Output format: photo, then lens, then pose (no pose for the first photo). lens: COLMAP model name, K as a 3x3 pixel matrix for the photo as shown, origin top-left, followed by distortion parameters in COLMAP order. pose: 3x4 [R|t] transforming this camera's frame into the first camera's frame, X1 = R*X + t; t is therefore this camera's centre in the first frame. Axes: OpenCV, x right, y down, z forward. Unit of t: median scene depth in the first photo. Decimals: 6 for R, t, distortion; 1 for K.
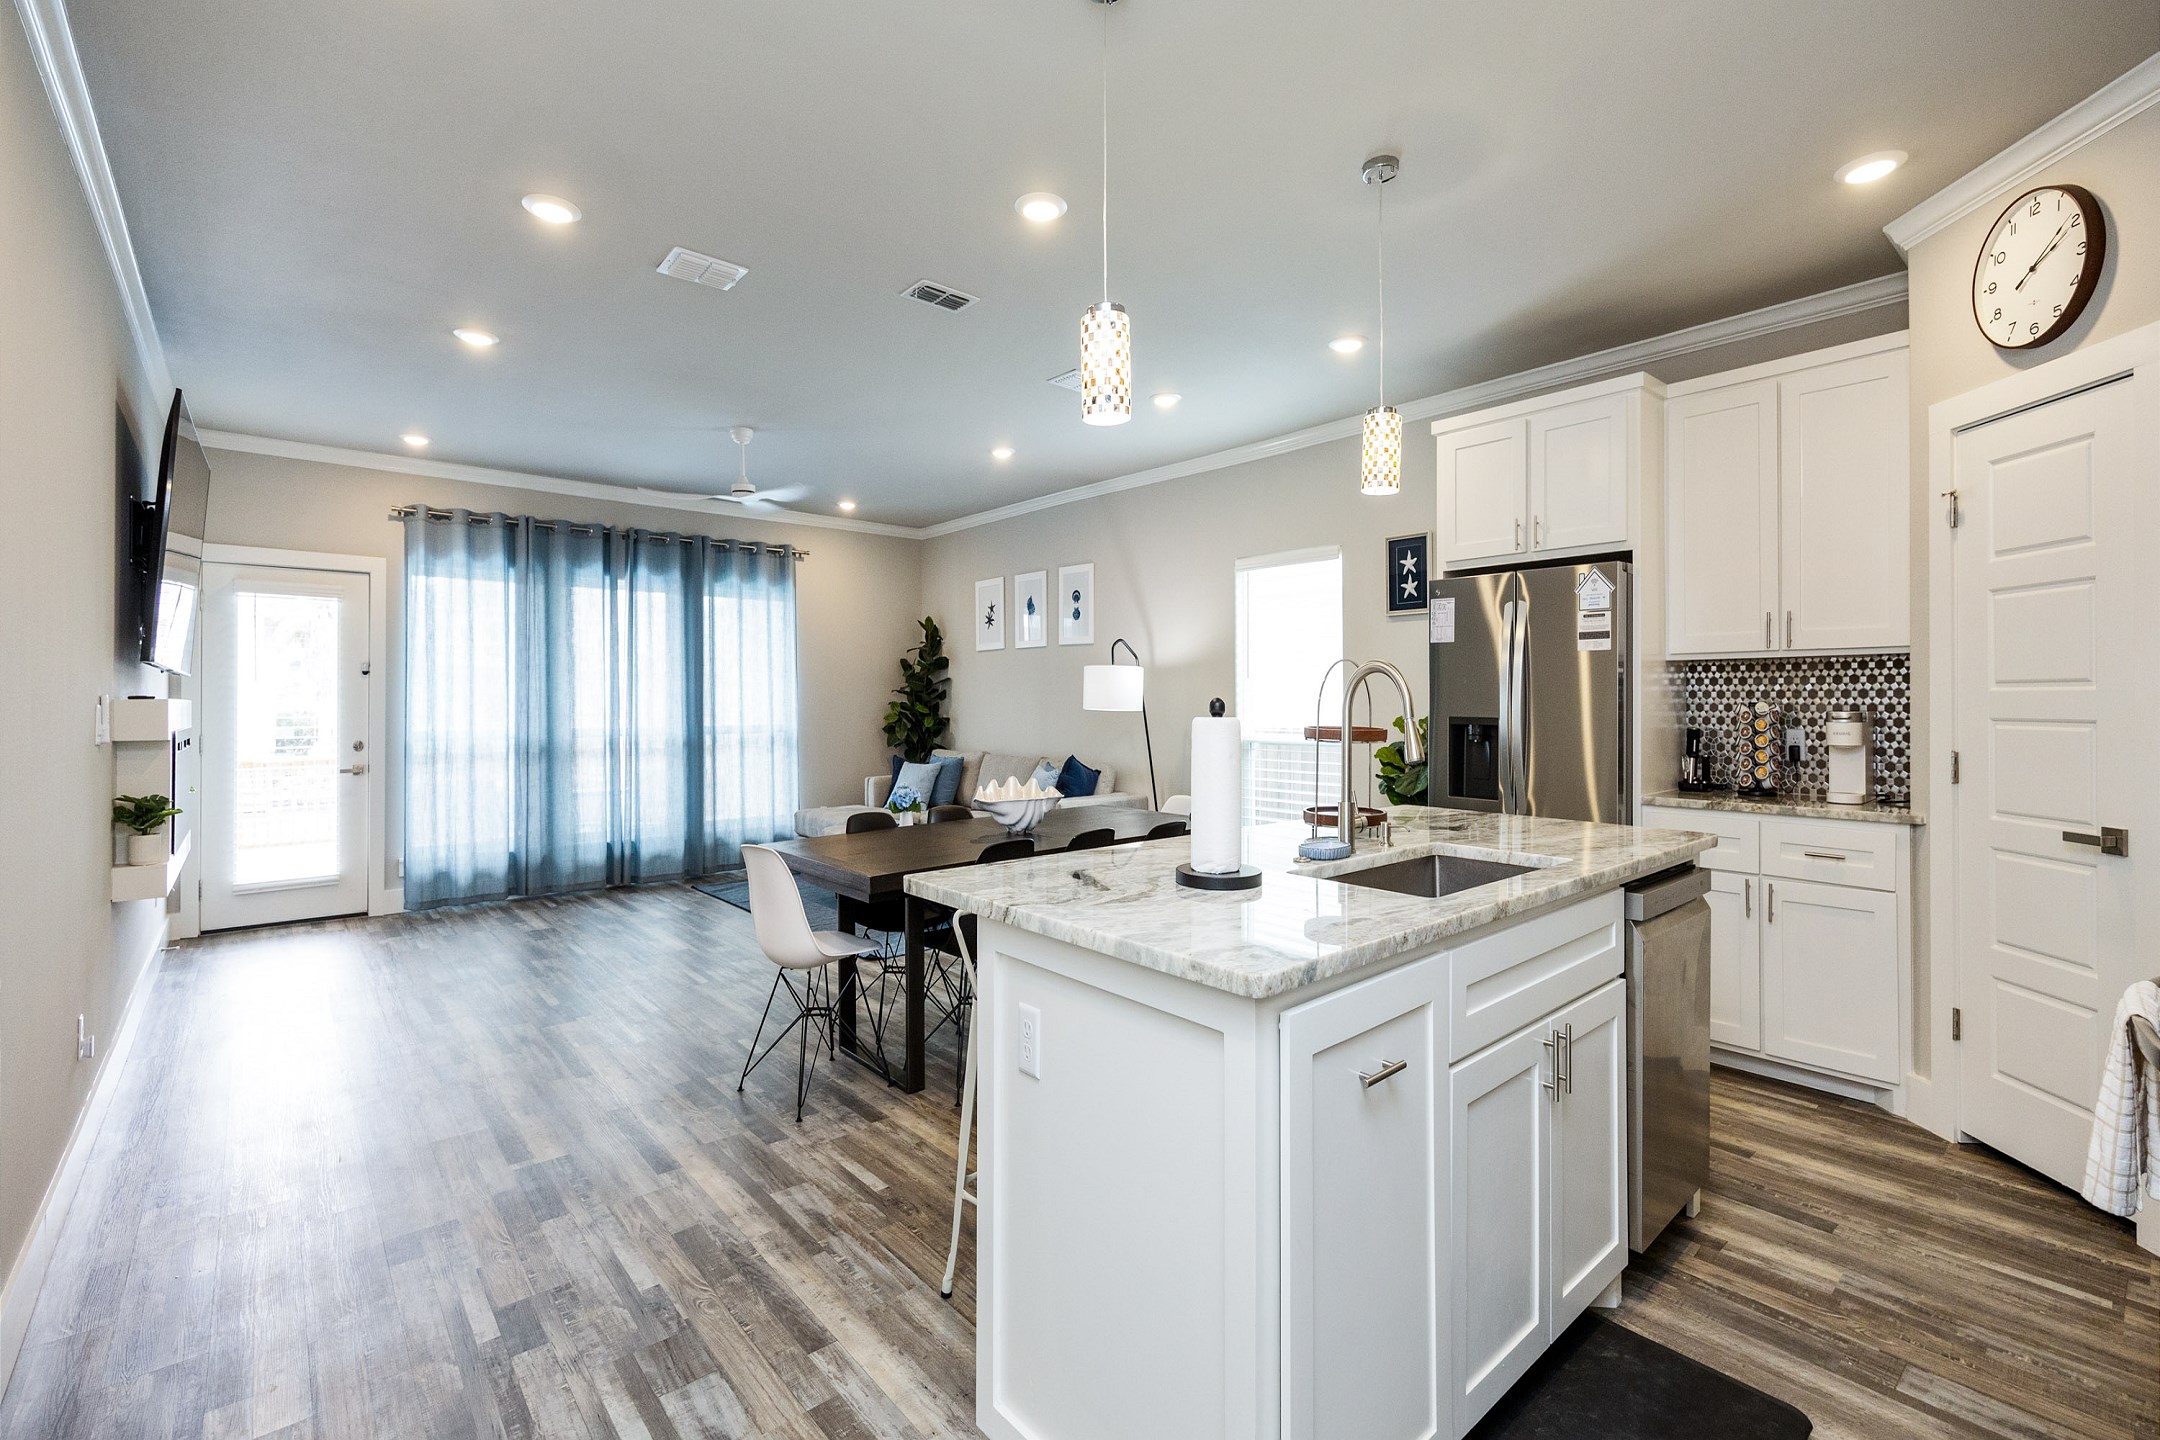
lens RADIAL K [[937.2, 0, 1059.8], [0, 937.2, 703.4], [0, 0, 1]] dist [0.003298, 0.000692]
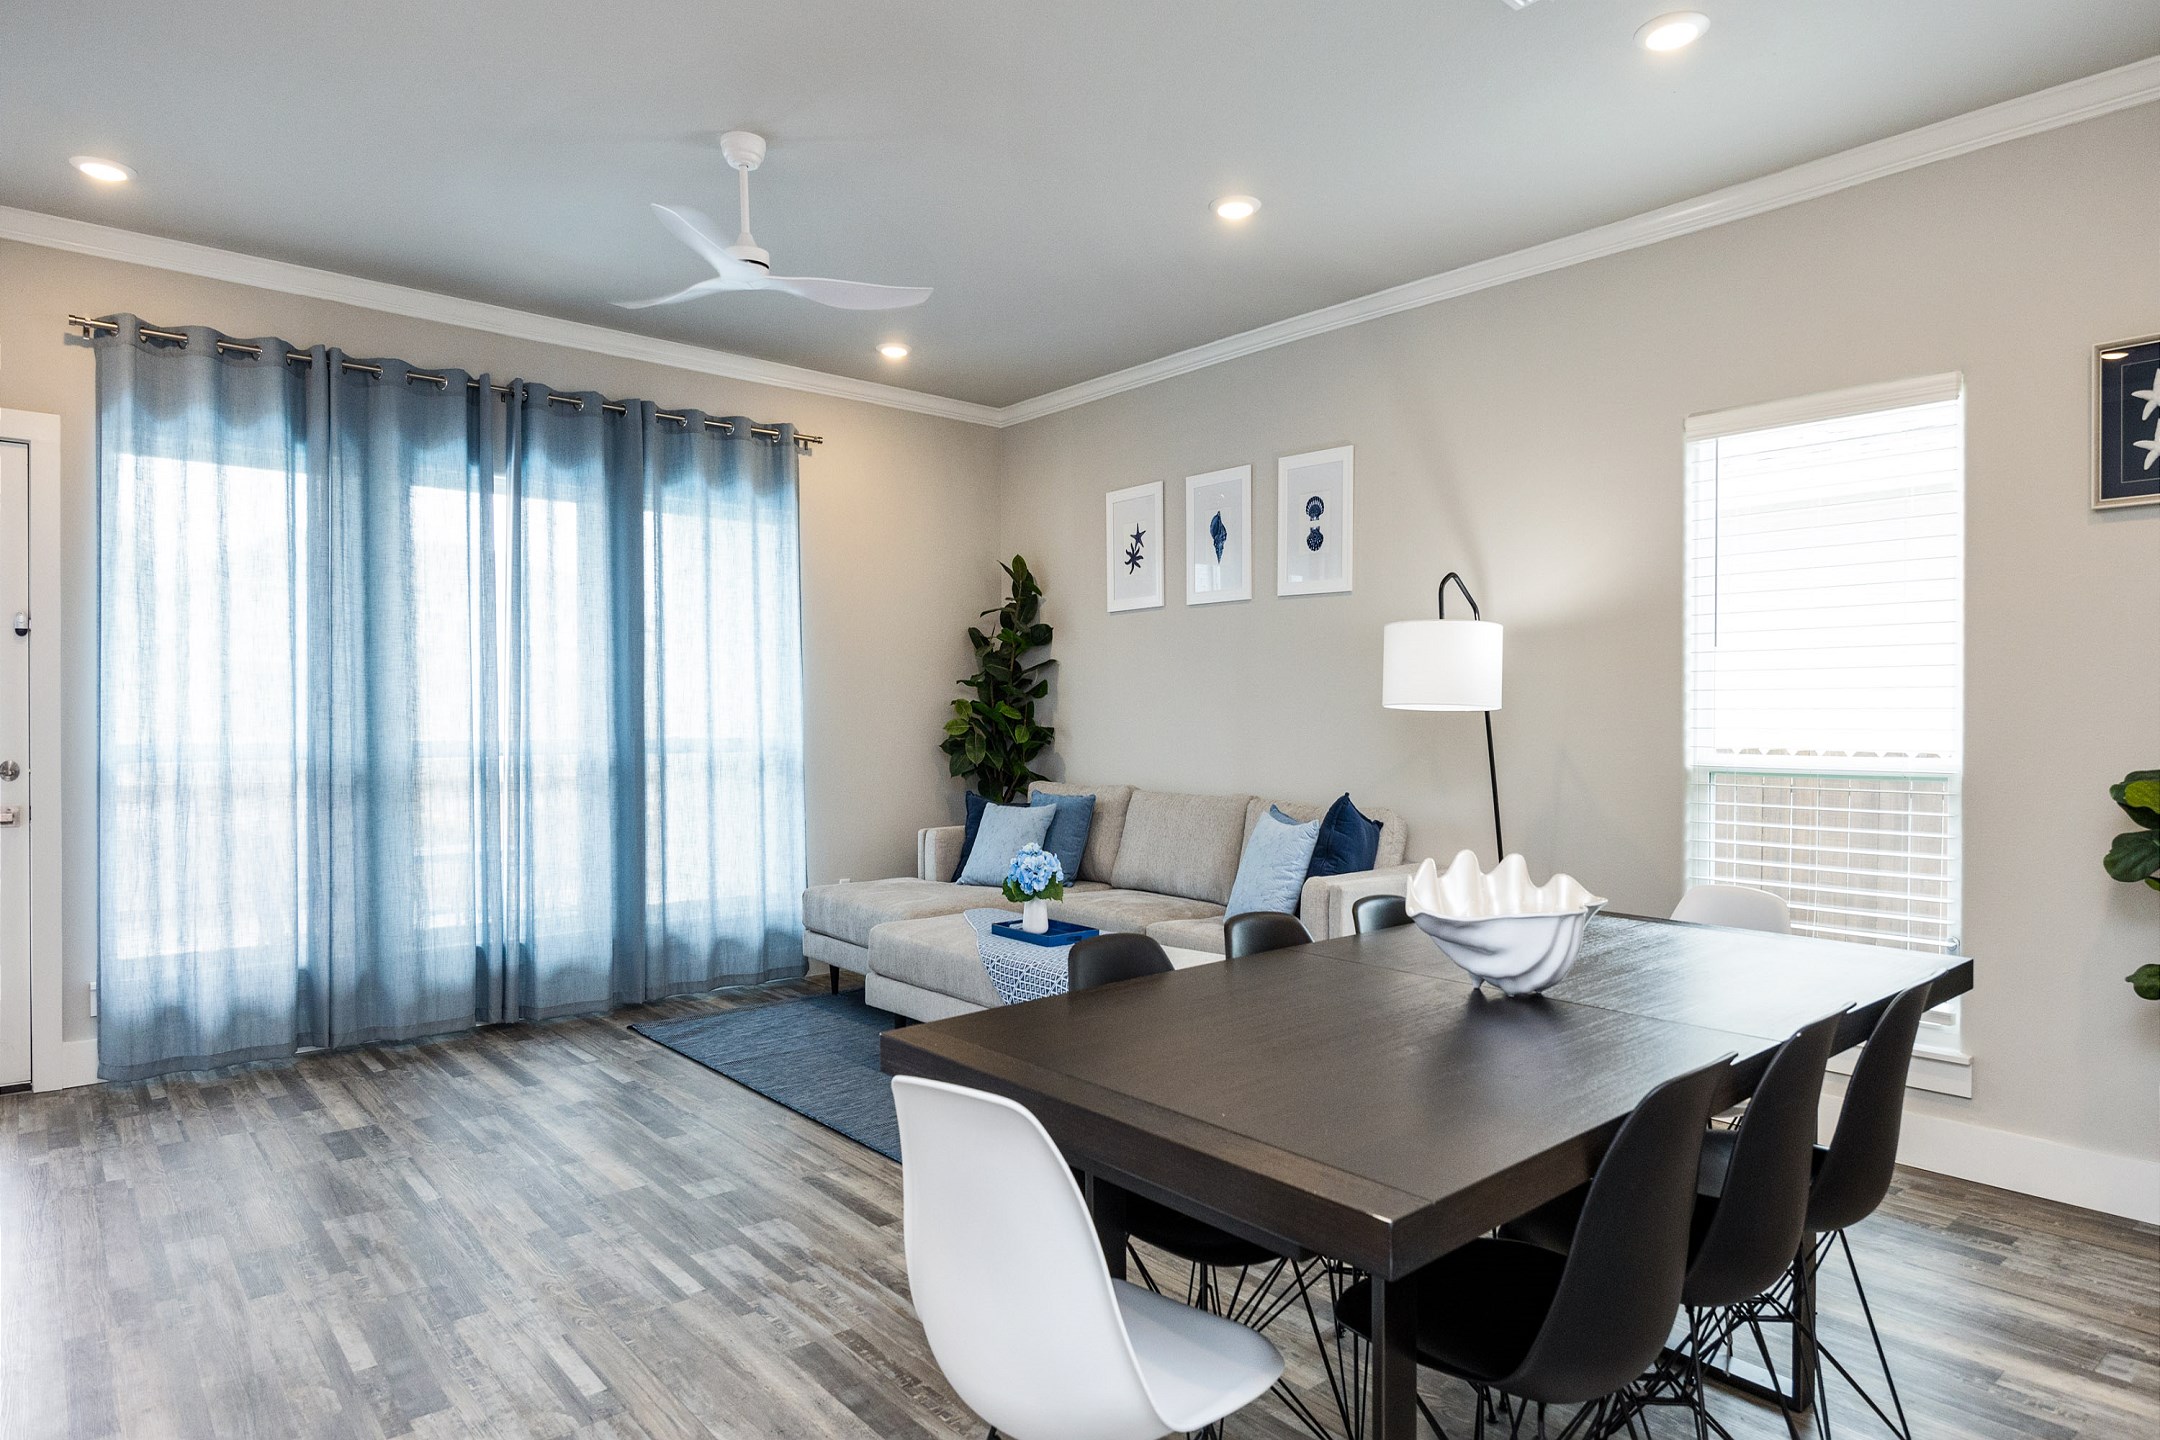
lens RADIAL K [[1239.2, 0, 1057.4], [0, 1239.2, 739.8], [0, 0, 1]] dist [0.002563, -0.003353]
pose [[0.999969, 0.003932, -0.006835, -0.139849], [-0.003820, 0.999861, 0.016234, 0.013107], [0.006898, -0.016207, 0.999845, 0.282140]]
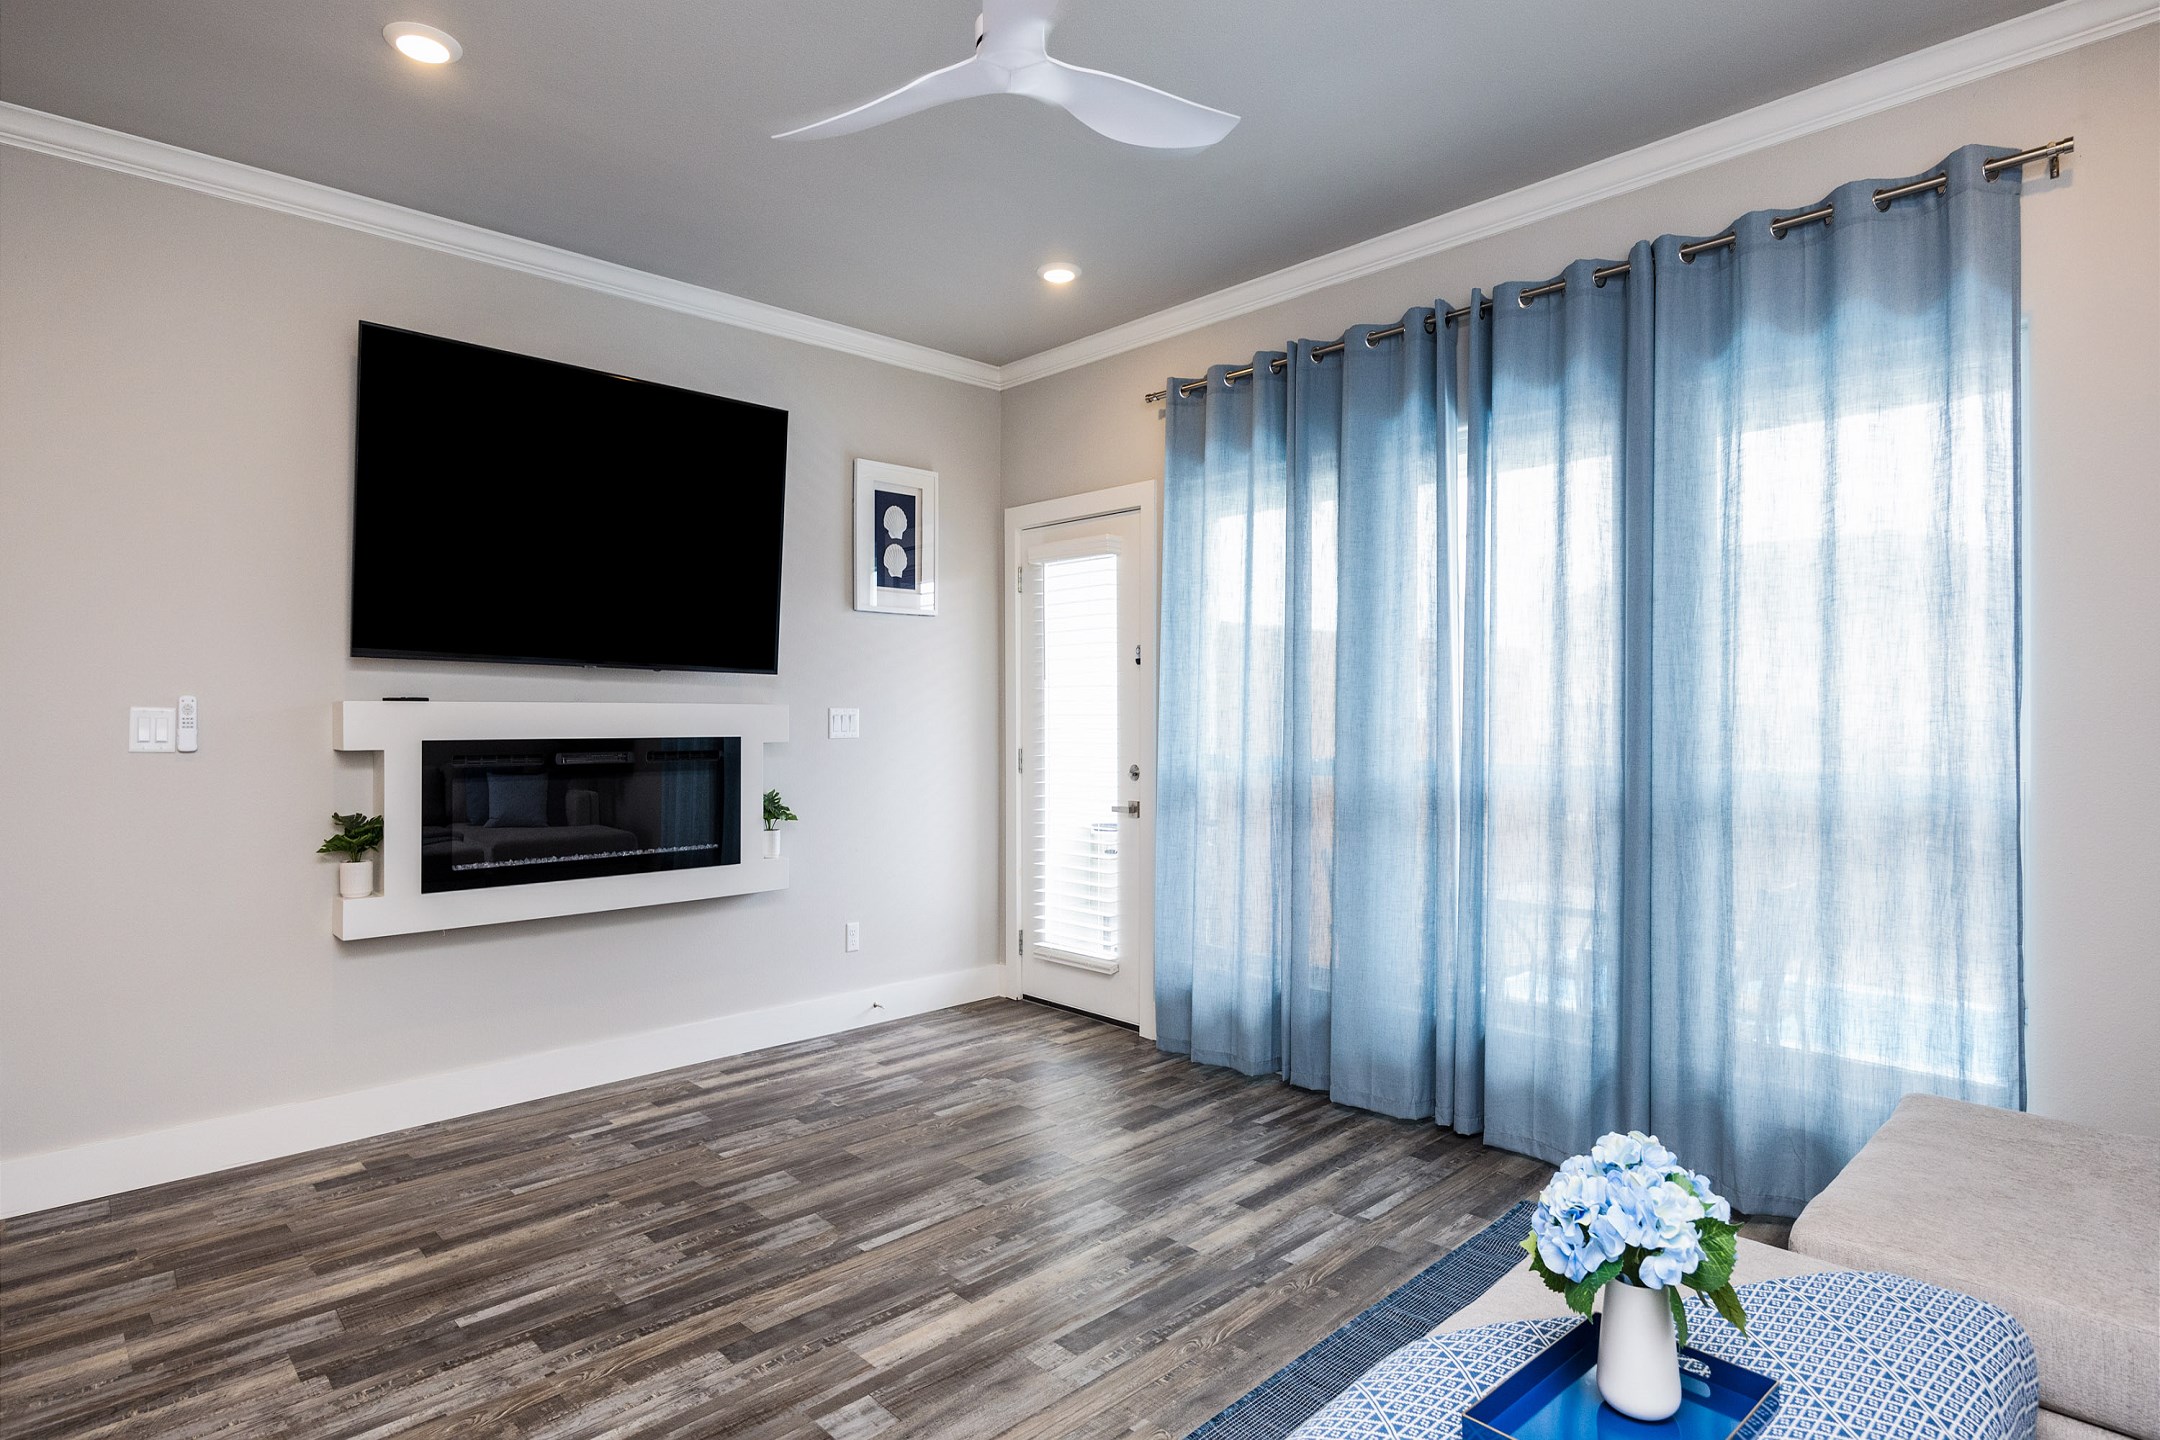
lens RADIAL K [[1136.5, 0, 1084.3], [0, 1136.5, 708.8], [0, 0, 1]] dist [-0.009294, 0.002011]
pose [[0.062004, -0.001403, -0.998075, 0.045742], [-0.000418, 0.999999, -0.001432, 0.001683], [0.998076, 0.000506, 0.062003, 0.840456]]
